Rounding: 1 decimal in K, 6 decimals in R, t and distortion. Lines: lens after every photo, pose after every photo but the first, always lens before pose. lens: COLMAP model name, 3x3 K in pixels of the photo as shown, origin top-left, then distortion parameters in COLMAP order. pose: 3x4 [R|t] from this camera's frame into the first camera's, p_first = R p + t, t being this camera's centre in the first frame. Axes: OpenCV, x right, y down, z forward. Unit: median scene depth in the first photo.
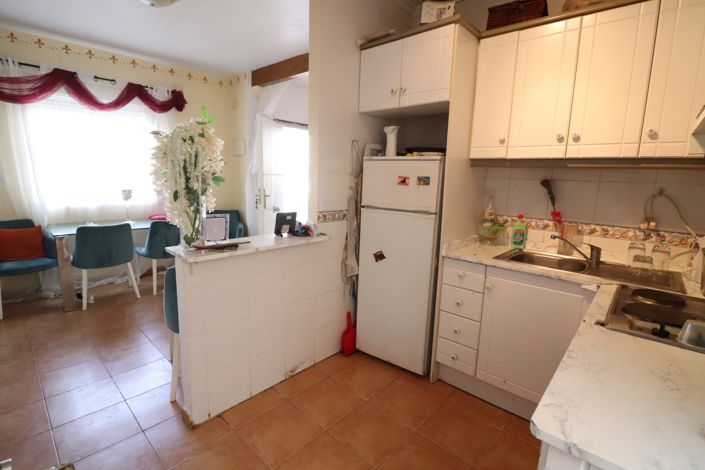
lens RADIAL K [[329.6, 0, 351.1], [0, 329.6, 235.7], [0, 0, 1]] dist [-0.006827, -0.009274]
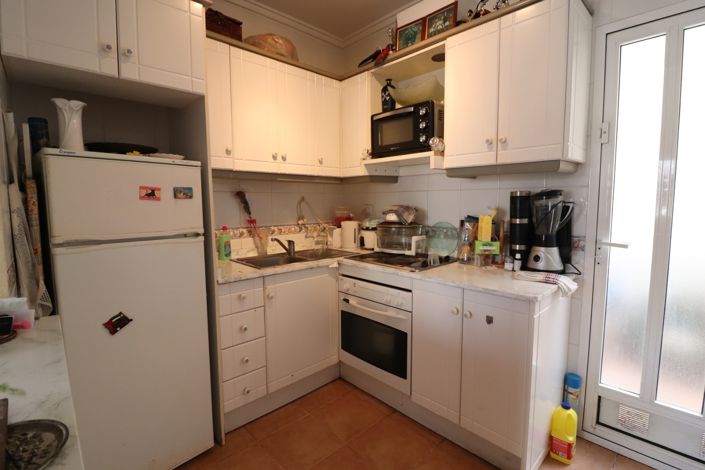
lens RADIAL K [[329.6, 0, 354.1], [0, 329.6, 234.1], [0, 0, 1]] dist [-0.006827, -0.009274]
pose [[0.065362, -0.127039, 0.989742, -0.501096], [0.178631, 0.977330, 0.113649, -0.093744], [-0.981743, 0.169371, 0.086573, 0.586176]]
